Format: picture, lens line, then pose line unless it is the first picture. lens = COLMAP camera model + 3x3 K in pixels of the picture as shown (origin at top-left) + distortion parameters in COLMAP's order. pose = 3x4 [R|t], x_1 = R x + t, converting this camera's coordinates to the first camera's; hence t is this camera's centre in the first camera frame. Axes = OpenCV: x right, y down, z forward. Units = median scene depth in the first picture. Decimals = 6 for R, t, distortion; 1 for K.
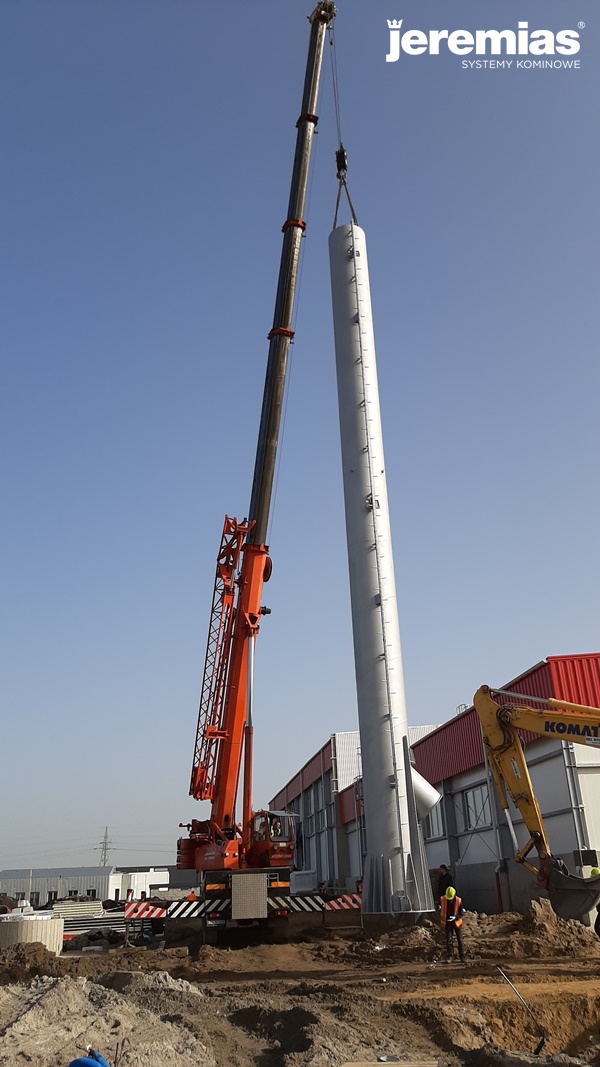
lens RADIAL K [[848.7, 0, 300.0], [0, 848.7, 533.5], [0, 0, 1]] dist [0.077740, -0.109490]
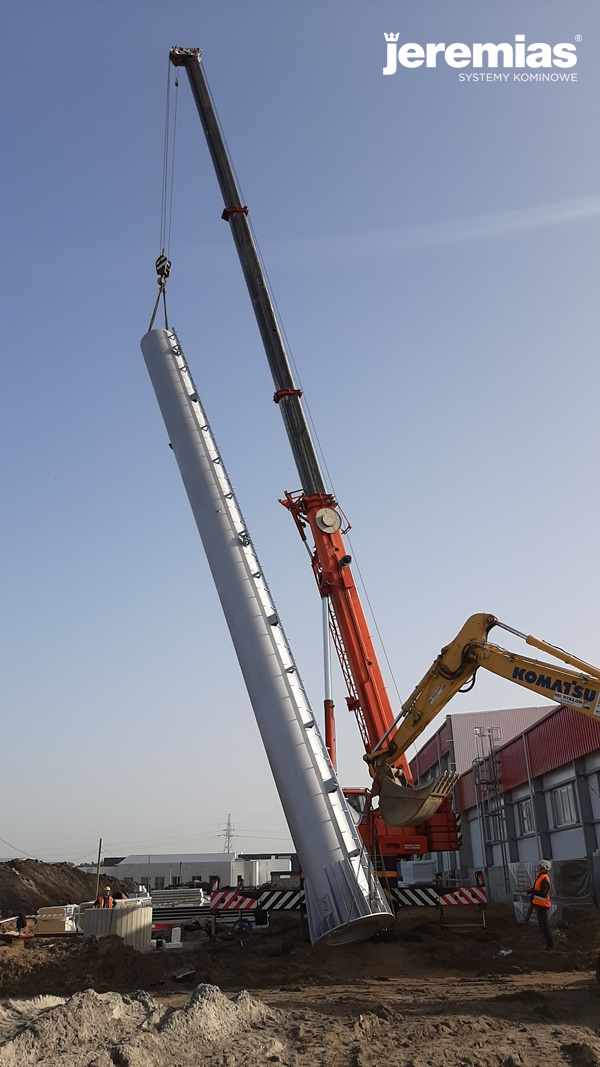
lens RADIAL K [[848.7, 0, 300.0], [0, 848.7, 533.5], [0, 0, 1]] dist [0.077740, -0.109490]
pose [[0.990811, -0.036377, -0.130268, 0.016324], [0.037790, 0.999250, 0.008394, 0.055813], [0.129865, -0.013239, 0.991443, 0.136553]]
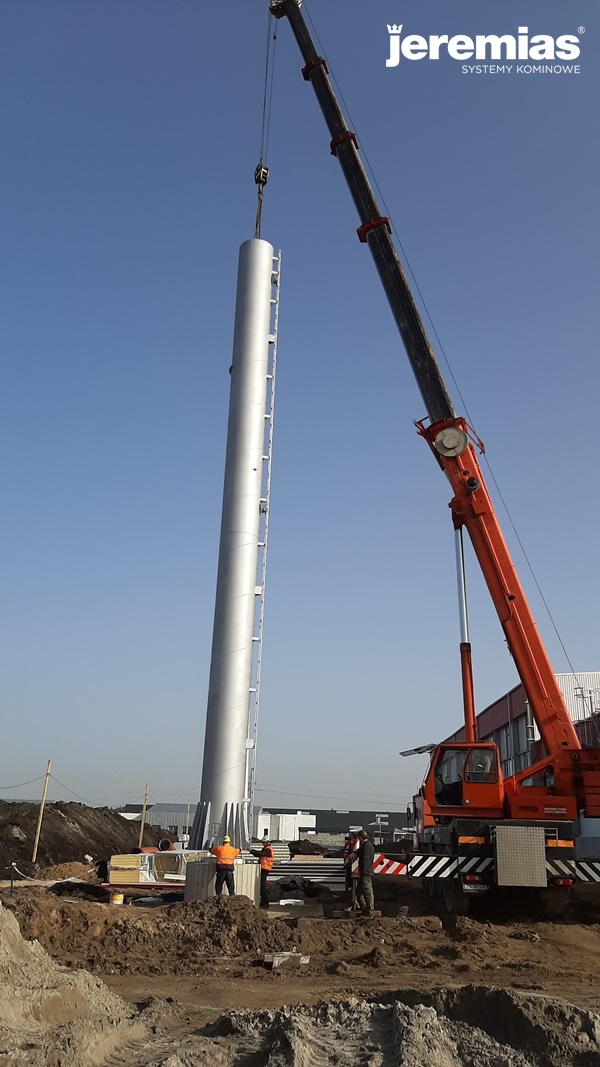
lens RADIAL K [[867.3, 0, 321.5], [0, 867.3, 545.1], [0, 0, 1]] dist [0.031841, 0.000521]
pose [[0.990340, 0.022168, -0.136874, -0.129619], [-0.012663, 0.997472, 0.069927, 0.108819], [0.138078, -0.067518, 0.988117, 0.260575]]
